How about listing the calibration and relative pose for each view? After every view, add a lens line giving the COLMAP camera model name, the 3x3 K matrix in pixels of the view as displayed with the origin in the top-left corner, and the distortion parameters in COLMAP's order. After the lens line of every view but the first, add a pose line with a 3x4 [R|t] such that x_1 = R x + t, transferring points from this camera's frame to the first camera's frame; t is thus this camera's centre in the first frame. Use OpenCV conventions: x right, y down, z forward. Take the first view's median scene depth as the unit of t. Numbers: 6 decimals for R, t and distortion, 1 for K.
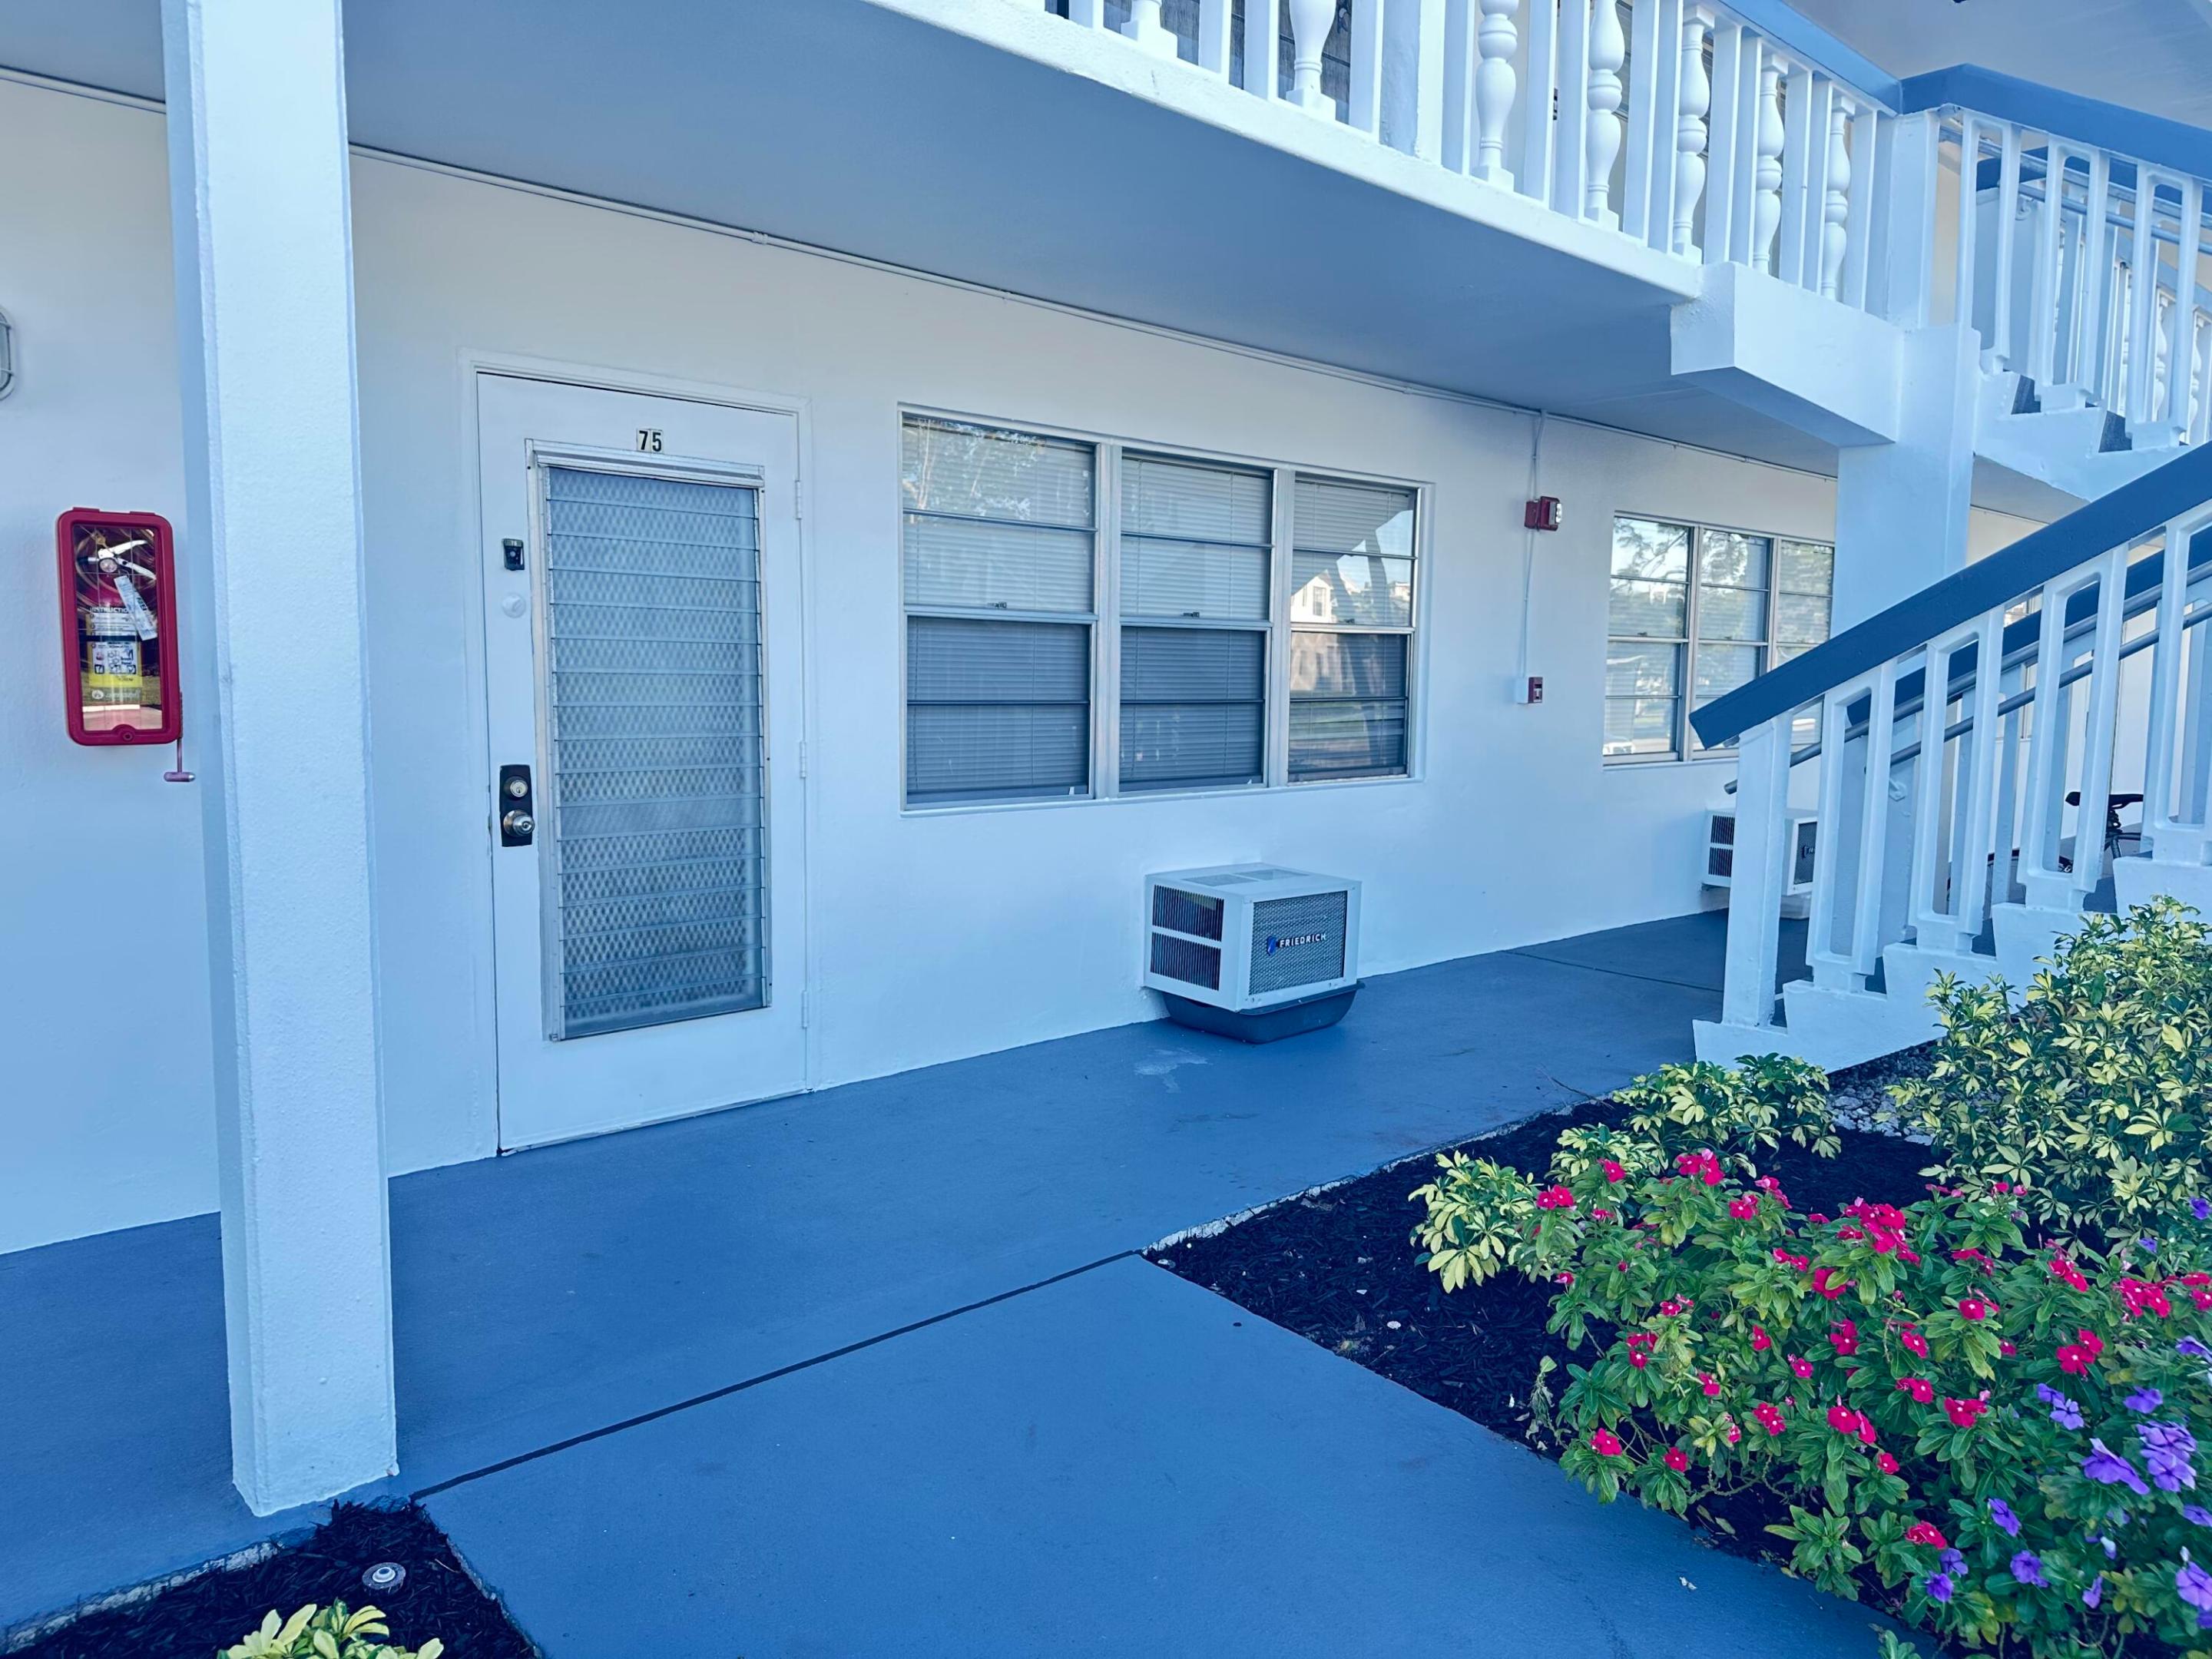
lens RADIAL K [[1398.6, 0, 1106.0], [0, 1398.6, 829.5], [0, 0, 1]] dist [0.029133, -0.000970]
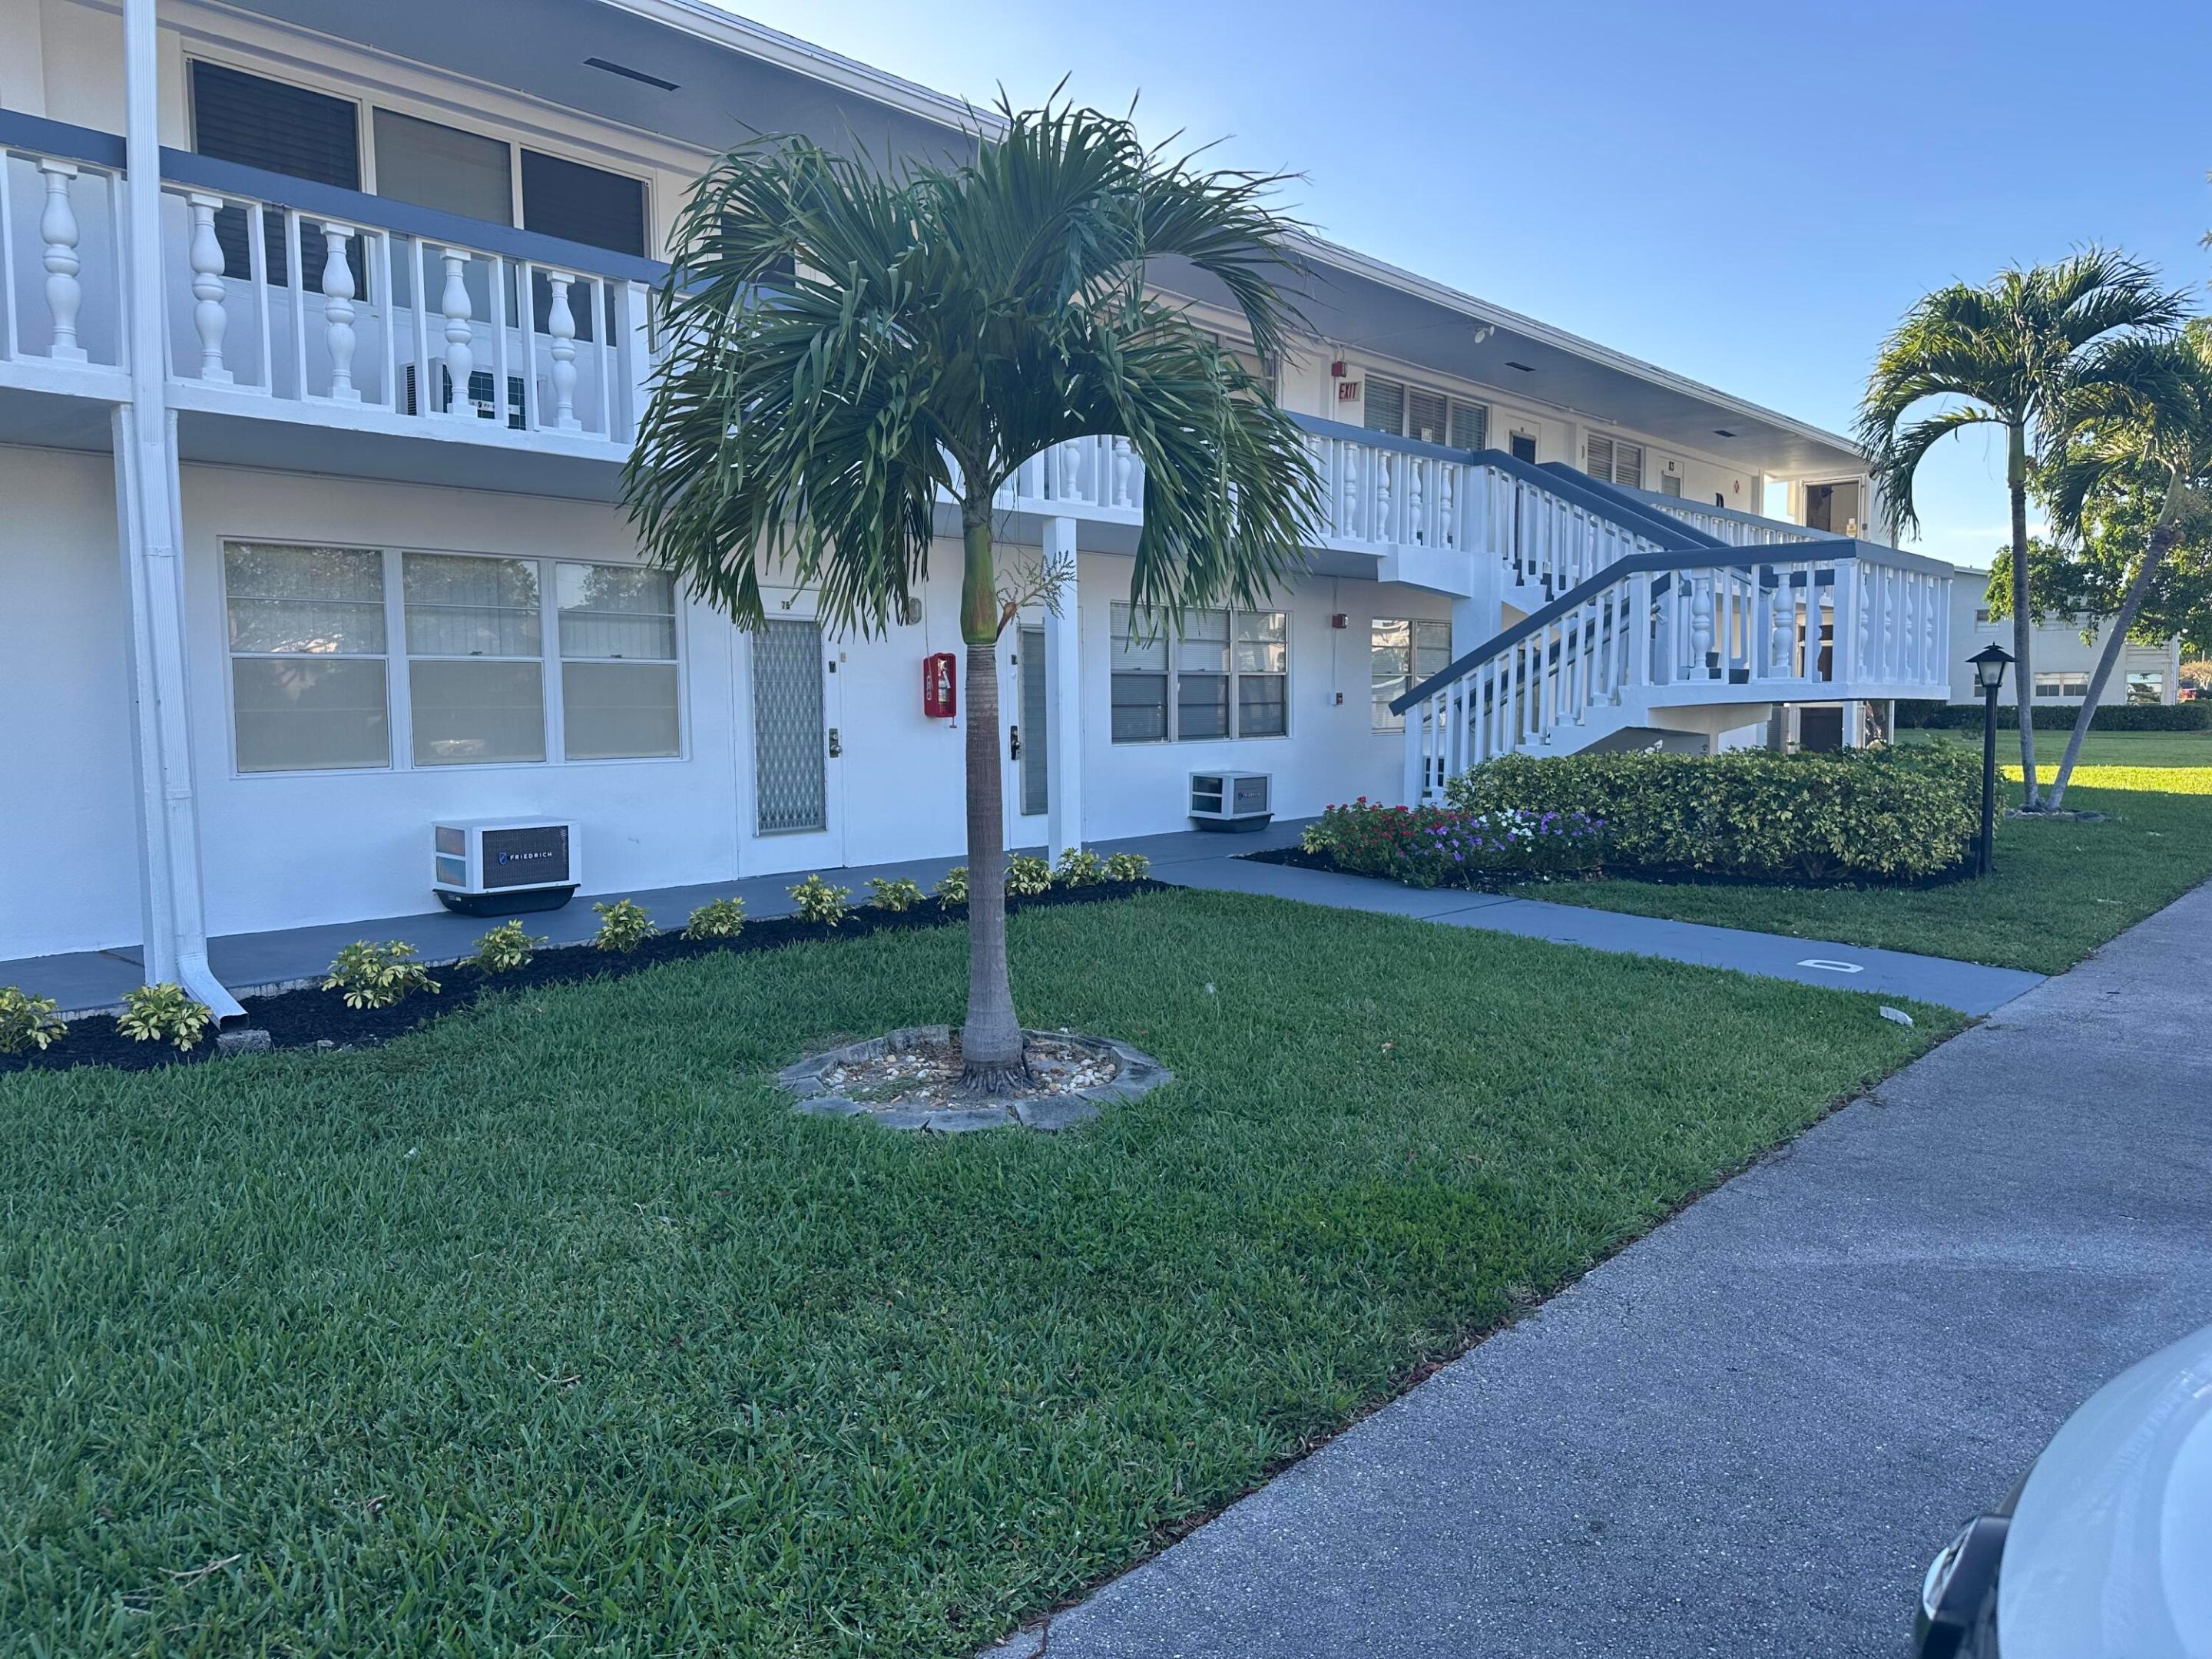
lens RADIAL K [[1546.4, 0, 1106.0], [0, 1546.4, 829.5], [0, 0, 1]] dist [0.000328, 0.000569]
pose [[0.992633, -0.022885, 0.118982, -0.473465], [0.025346, 0.999494, -0.019214, 0.192443], [-0.118482, 0.022088, 0.992710, -1.831481]]
